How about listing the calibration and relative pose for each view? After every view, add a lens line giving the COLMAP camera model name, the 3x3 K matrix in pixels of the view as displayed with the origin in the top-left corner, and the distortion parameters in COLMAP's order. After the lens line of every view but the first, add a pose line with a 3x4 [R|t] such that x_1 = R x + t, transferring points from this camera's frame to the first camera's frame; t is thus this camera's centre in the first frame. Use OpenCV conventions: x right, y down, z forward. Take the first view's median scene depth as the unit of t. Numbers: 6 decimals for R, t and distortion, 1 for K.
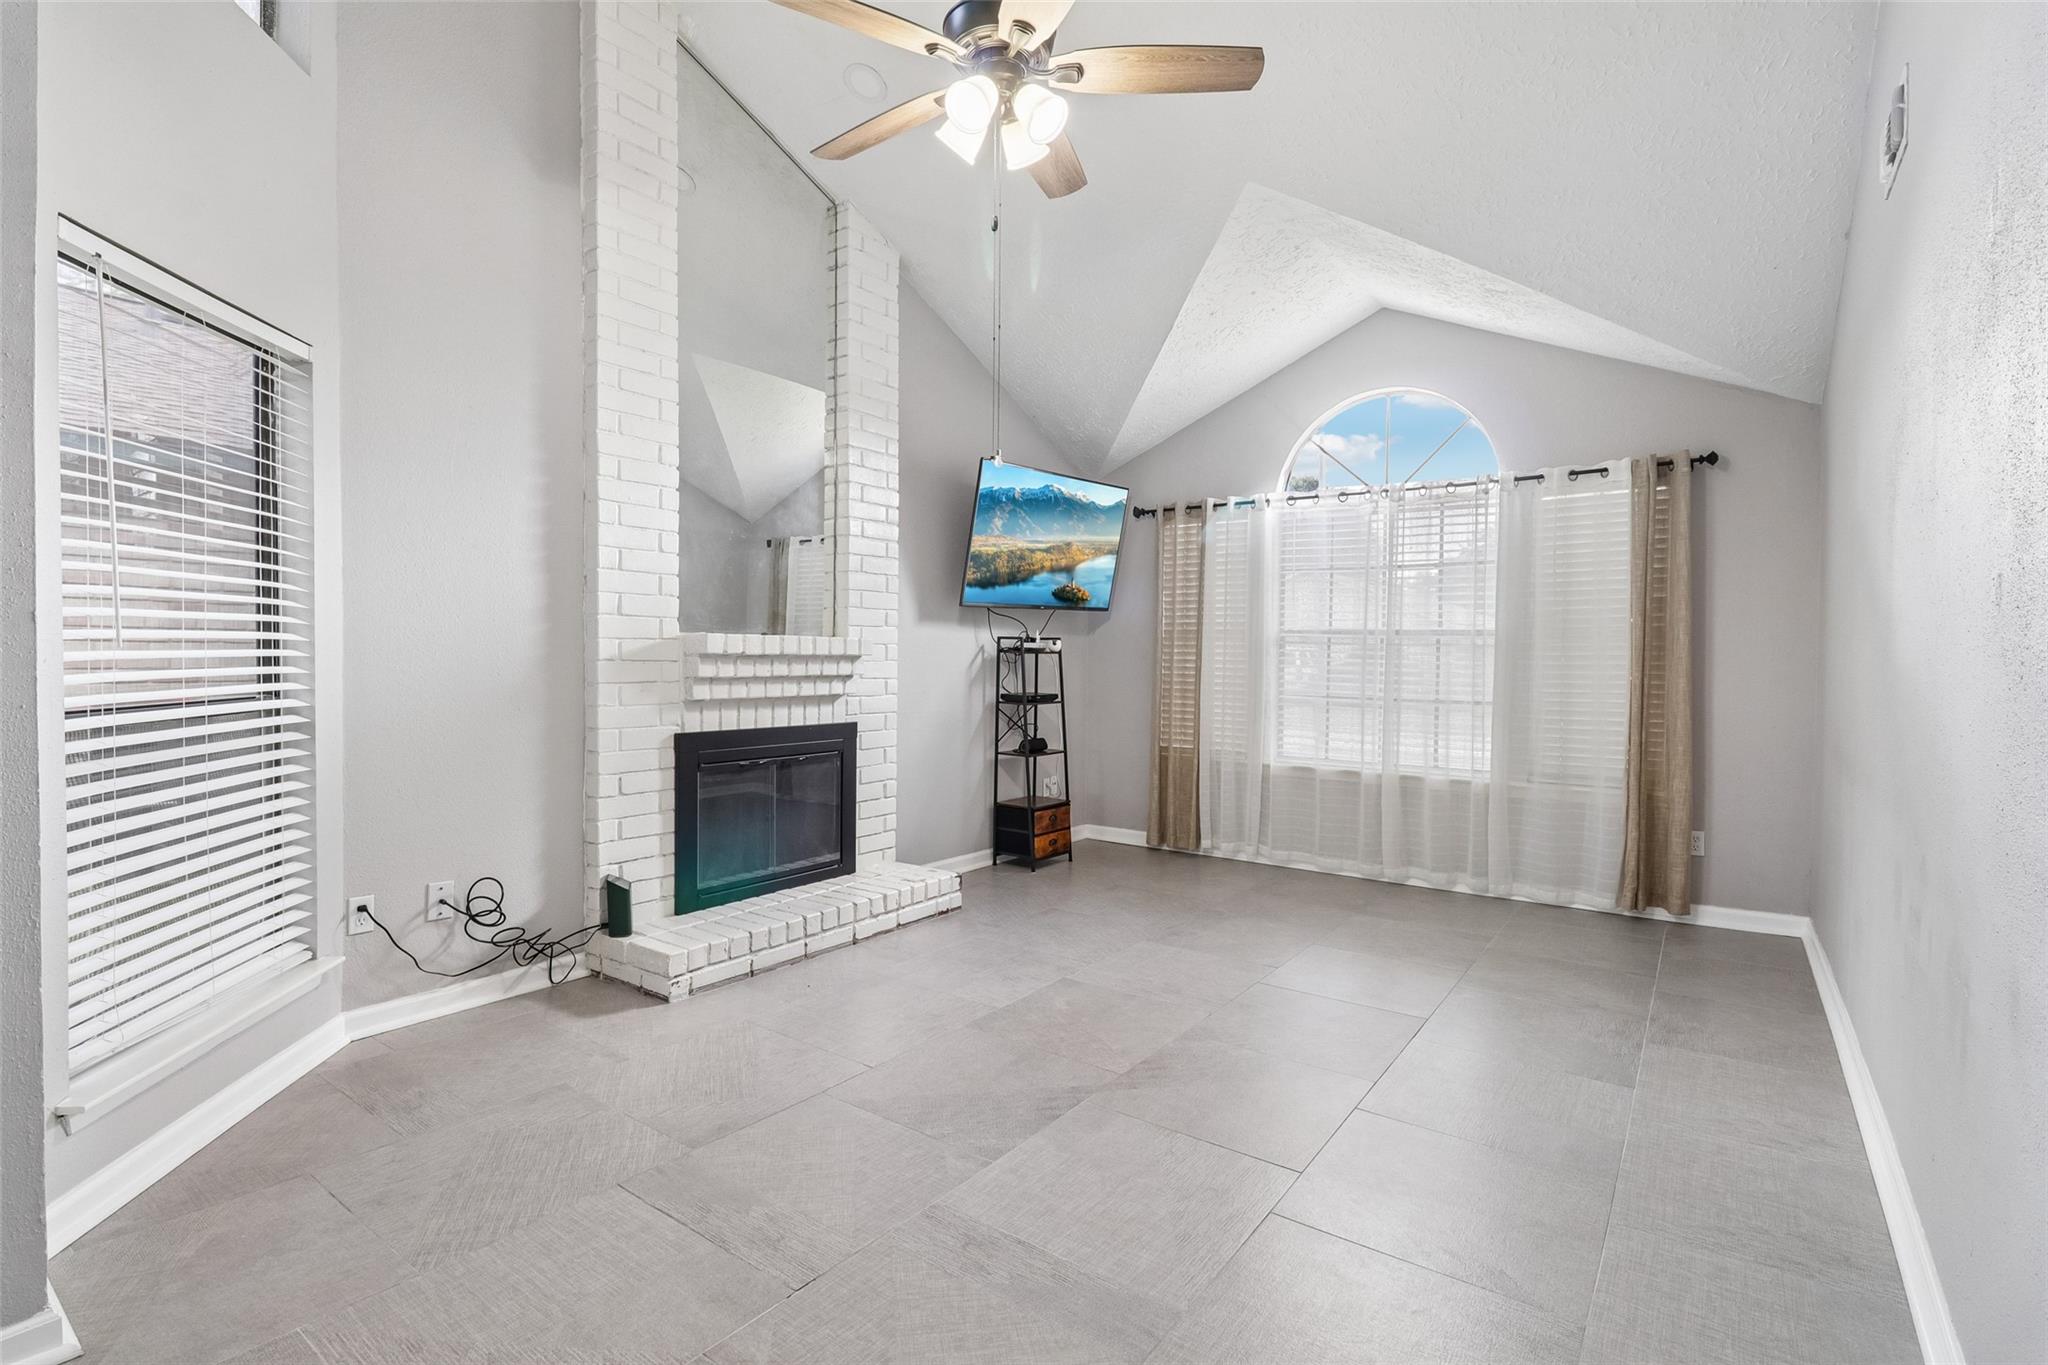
lens RADIAL K [[971.3, 0, 1025.6], [0, 971.3, 675.8], [0, 0, 1]] dist [0.039133, -0.019687]
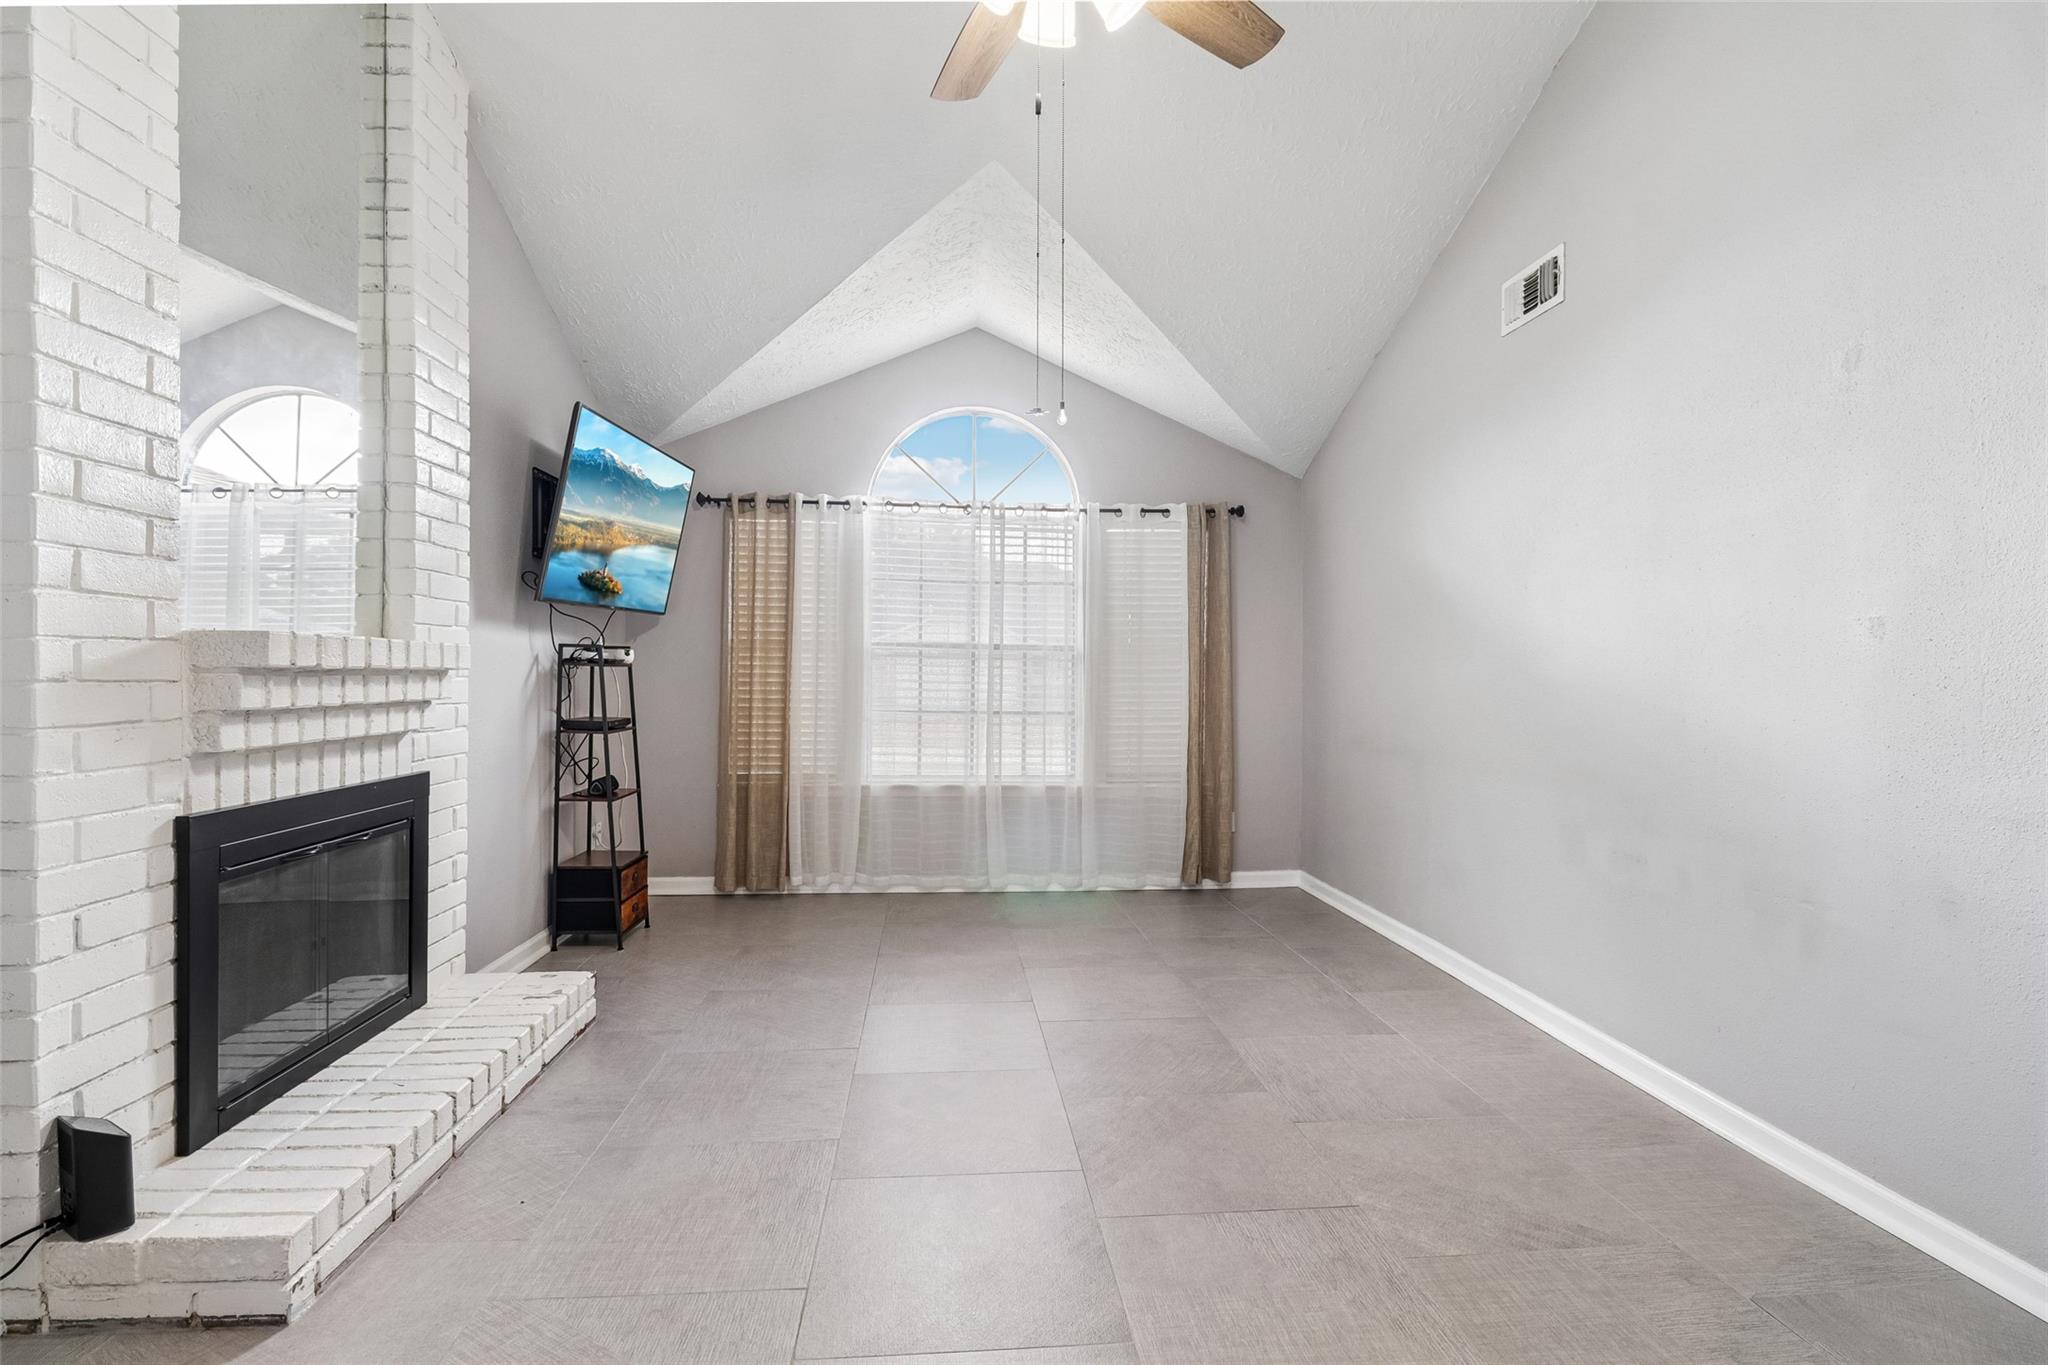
lens RADIAL K [[971.3, 0, 1025.6], [0, 971.3, 675.8], [0, 0, 1]] dist [0.039133, -0.019687]
pose [[0.756561, -0.004716, 0.653906, -0.281935], [0.012541, 0.999895, -0.007299, -0.006430], [-0.653802, 0.013723, 0.756541, 0.223772]]
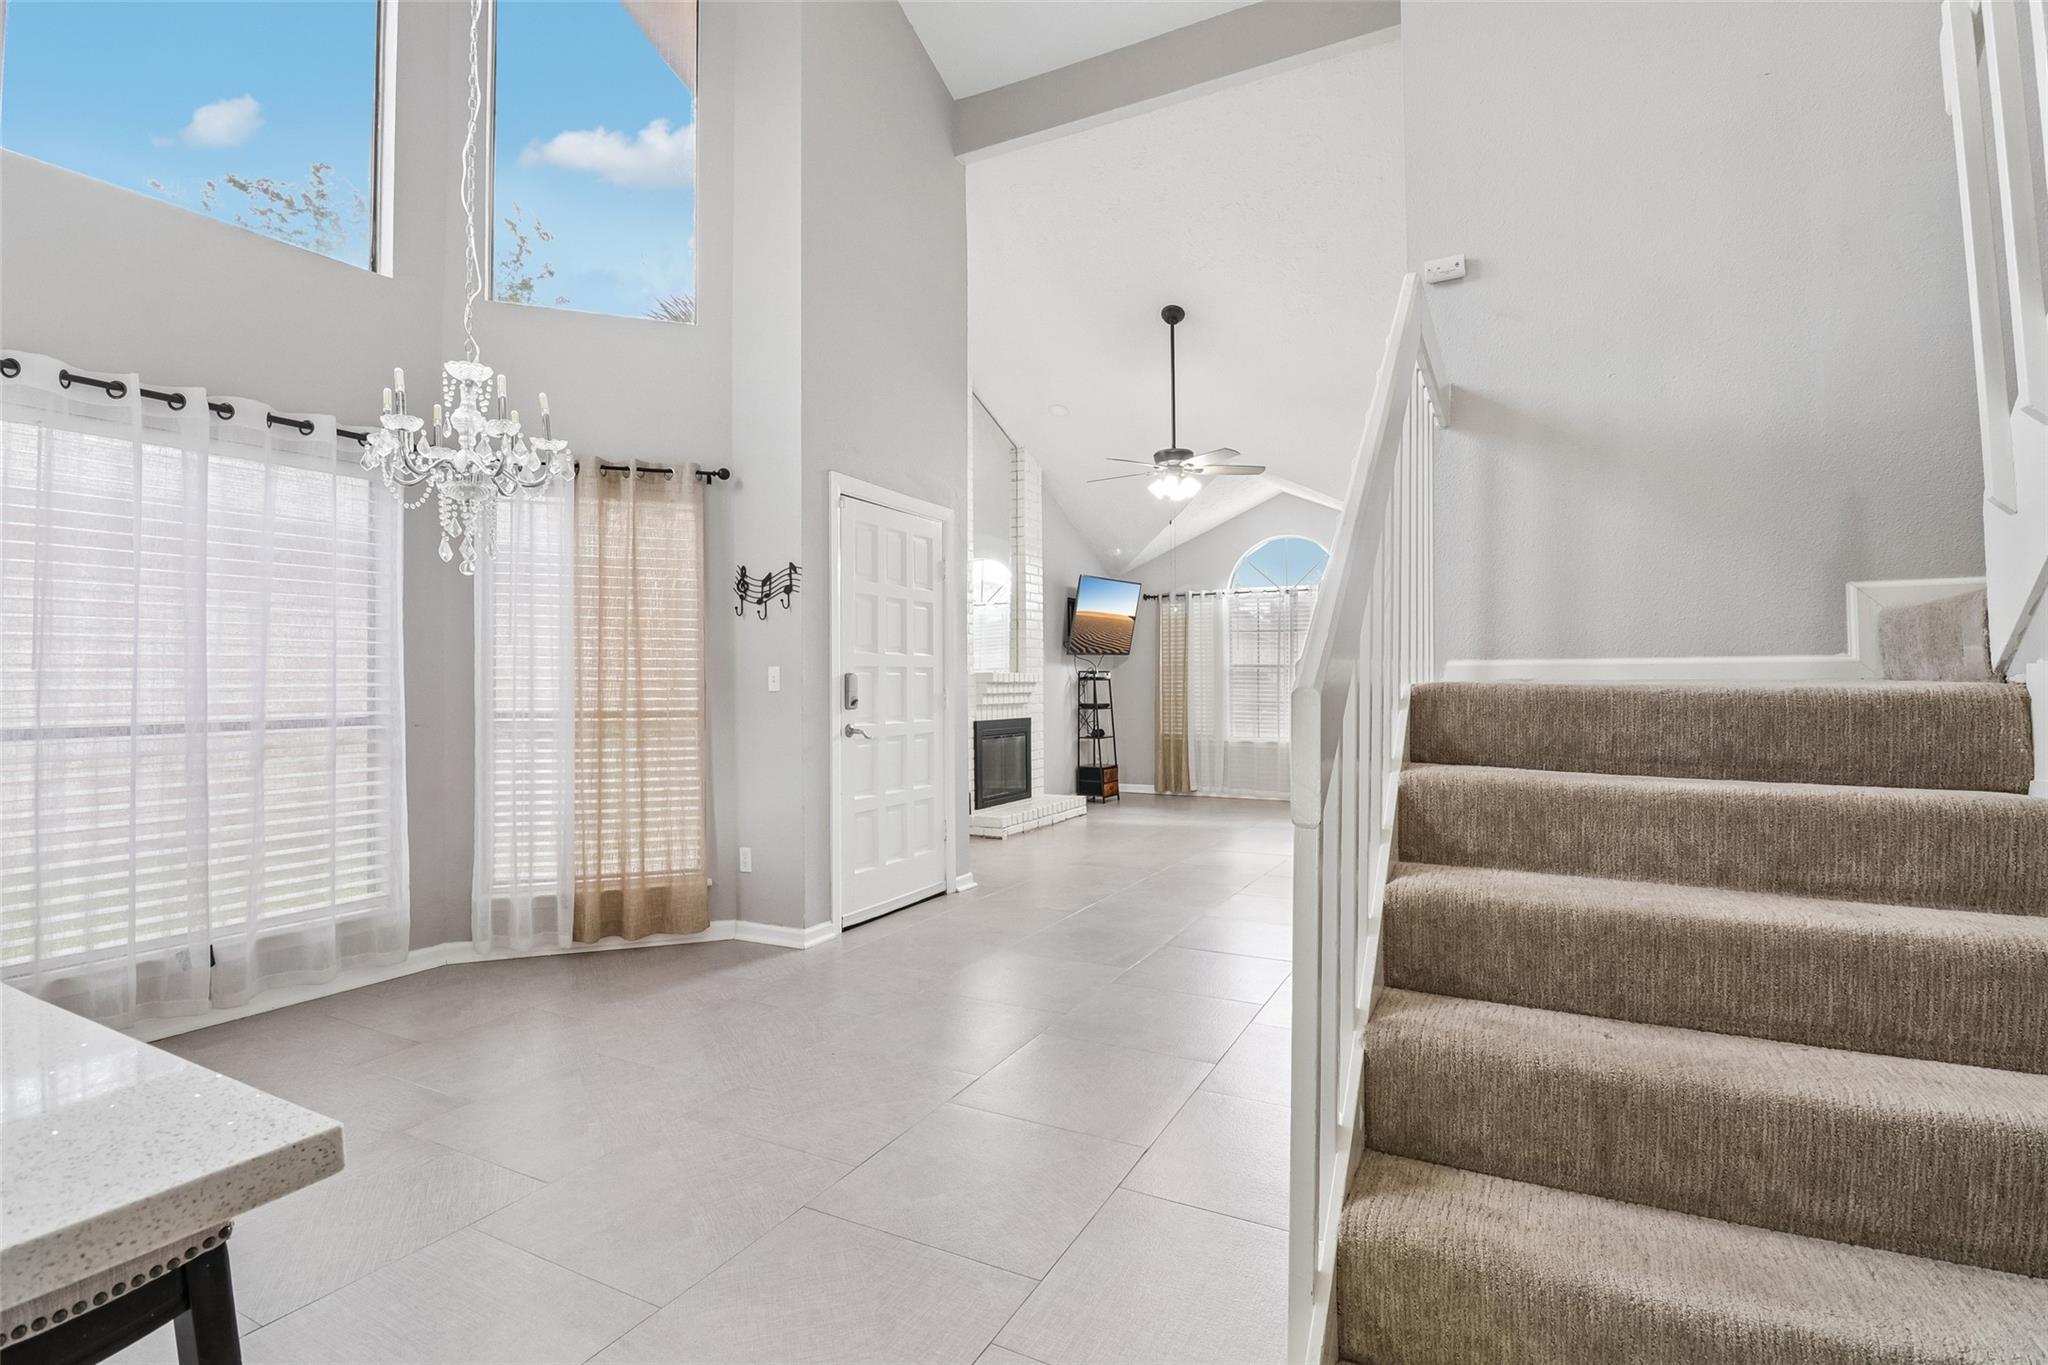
lens RADIAL K [[971.3, 0, 1025.6], [0, 971.3, 675.8], [0, 0, 1]] dist [0.039133, -0.019687]
pose [[0.989421, -0.014974, 0.144301, -0.426527], [0.019257, 0.999413, -0.028324, 0.018503], [-0.143792, 0.030803, 0.989128, -0.817017]]
